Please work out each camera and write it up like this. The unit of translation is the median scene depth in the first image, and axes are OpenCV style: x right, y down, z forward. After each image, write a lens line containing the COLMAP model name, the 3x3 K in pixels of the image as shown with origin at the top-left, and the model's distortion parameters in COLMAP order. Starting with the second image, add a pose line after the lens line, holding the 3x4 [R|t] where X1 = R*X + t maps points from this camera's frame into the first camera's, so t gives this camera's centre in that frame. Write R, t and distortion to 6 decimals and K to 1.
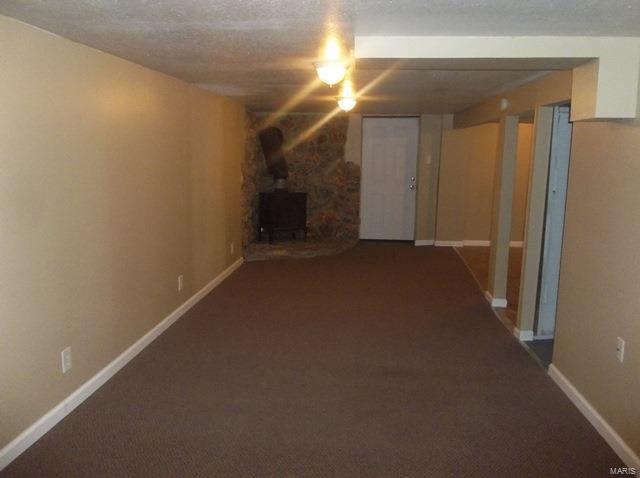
lens RADIAL K [[530.1, 0, 320.0], [0, 530.1, 239.0], [0, 0, 1]] dist [-0.000277, -0.001646]
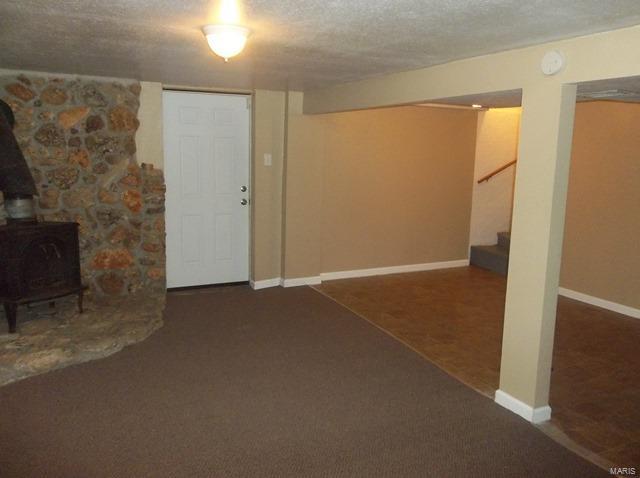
lens RADIAL K [[530.1, 0, 320.0], [0, 530.1, 239.0], [0, 0, 1]] dist [-0.000277, -0.001646]
pose [[0.857013, -0.078909, 0.509218, -0.085061], [0.075700, 0.996764, 0.027057, -0.063525], [-0.509705, 0.015360, 0.860212, 0.396540]]
